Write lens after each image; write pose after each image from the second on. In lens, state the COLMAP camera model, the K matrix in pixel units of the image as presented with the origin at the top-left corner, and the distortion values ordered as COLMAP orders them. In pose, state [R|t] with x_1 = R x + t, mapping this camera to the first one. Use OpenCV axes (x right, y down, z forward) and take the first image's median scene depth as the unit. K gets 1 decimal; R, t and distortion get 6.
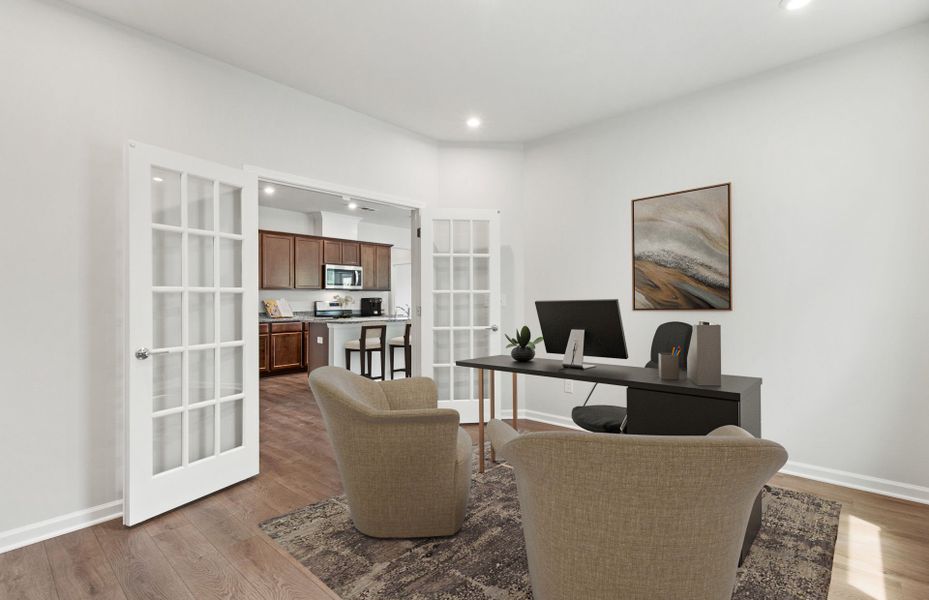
lens RADIAL K [[424.3, 0, 466.5], [0, 424.3, 292.1], [0, 0, 1]] dist [0.000171, 0.000066]
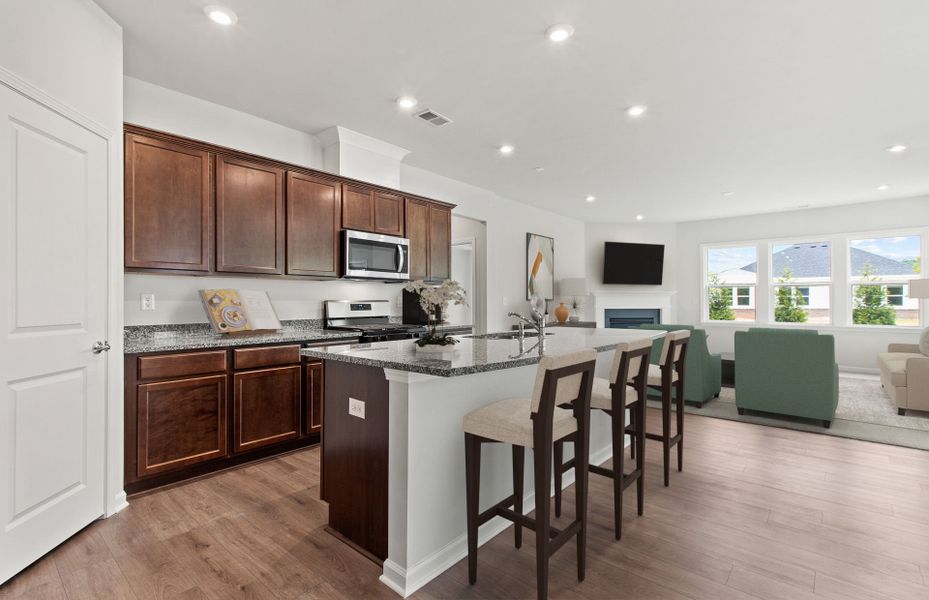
lens RADIAL K [[420.7, 0, 464.5], [0, 420.7, 300.0], [0, 0, 1]] dist [0.000485, 0.000128]
pose [[0.999800, 0.008127, 0.018274, -0.192034], [-0.008467, 0.999791, 0.018595, 0.009606], [-0.018119, -0.018746, 0.999660, 0.471792]]
